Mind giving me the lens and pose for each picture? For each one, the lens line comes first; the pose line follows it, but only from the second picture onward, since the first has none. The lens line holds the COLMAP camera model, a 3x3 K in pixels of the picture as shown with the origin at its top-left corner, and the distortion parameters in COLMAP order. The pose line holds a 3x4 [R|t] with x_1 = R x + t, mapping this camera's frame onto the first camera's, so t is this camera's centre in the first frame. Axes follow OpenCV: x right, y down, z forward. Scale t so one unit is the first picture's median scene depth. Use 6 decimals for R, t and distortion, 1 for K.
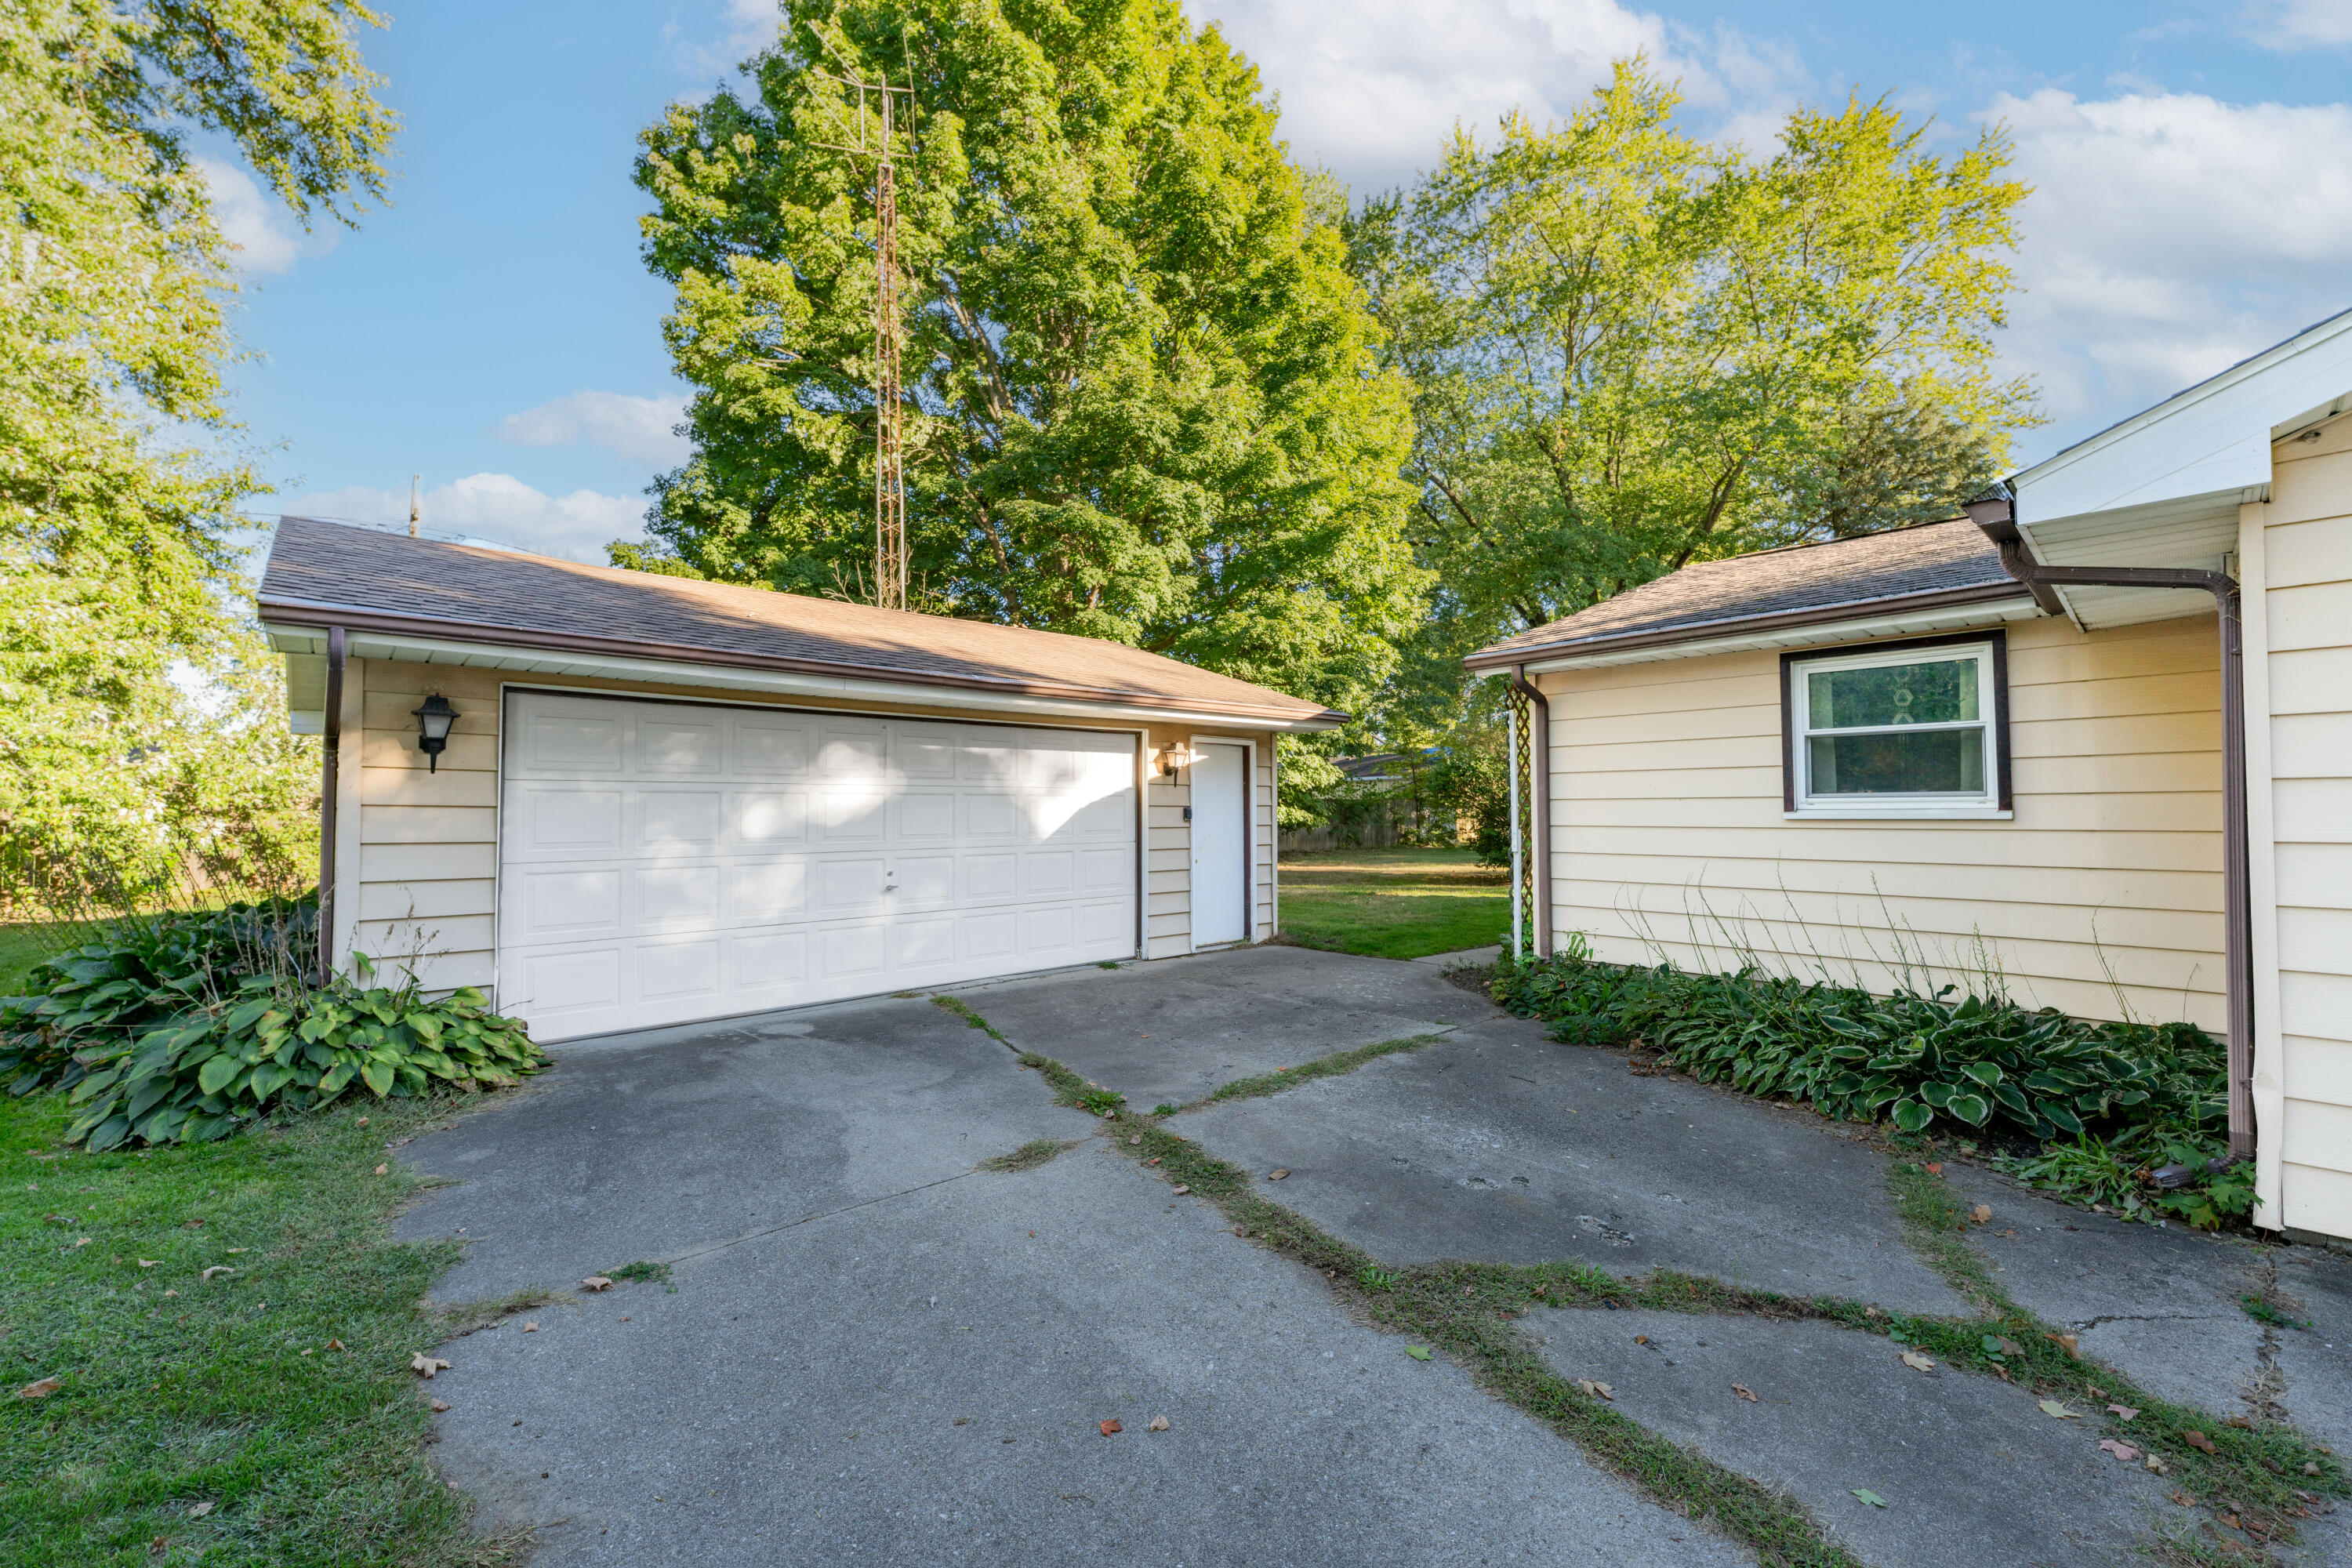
lens RADIAL K [[963.3, 0, 1183.8], [0, 963.3, 791.4], [0, 0, 1]] dist [0.013779, -0.001354]
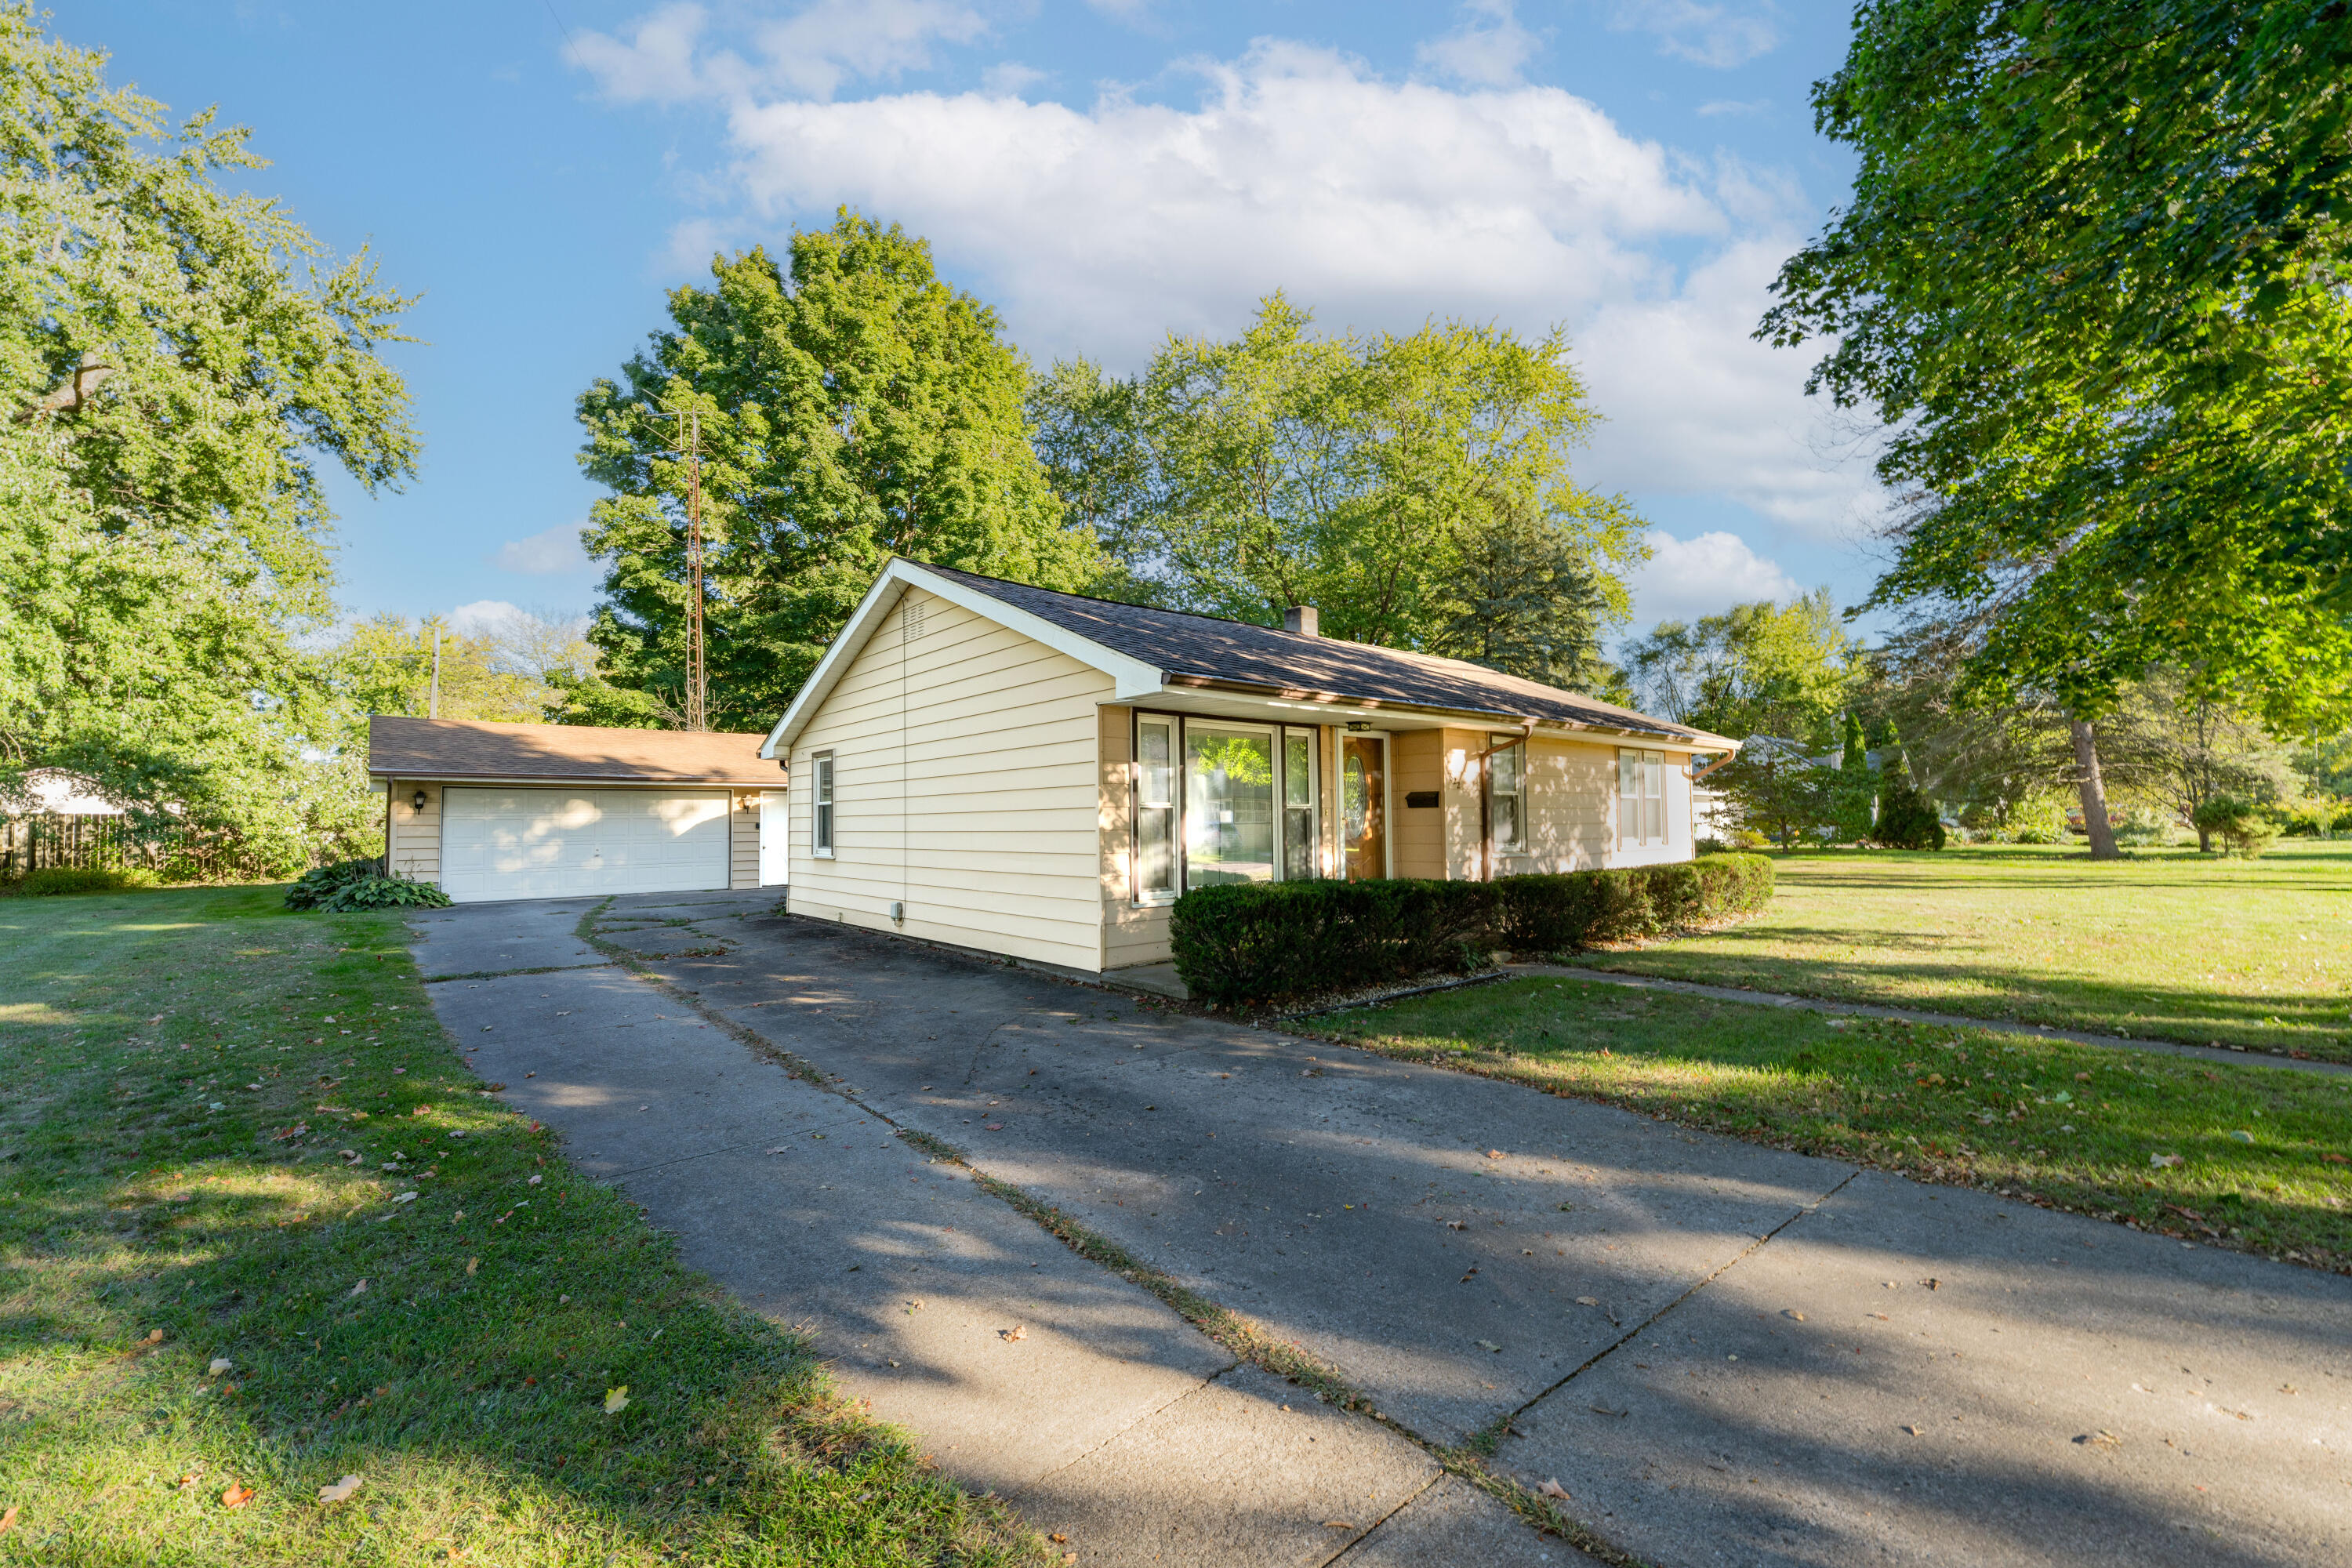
lens RADIAL K [[963.3, 0, 1174.9], [0, 963.3, 793.0], [0, 0, 1]] dist [0.013779, -0.001354]
pose [[0.999275, -0.008078, -0.037196, 0.732319], [0.007725, 0.999924, -0.009626, -0.016327], [0.037271, 0.009332, 0.999262, -0.839715]]
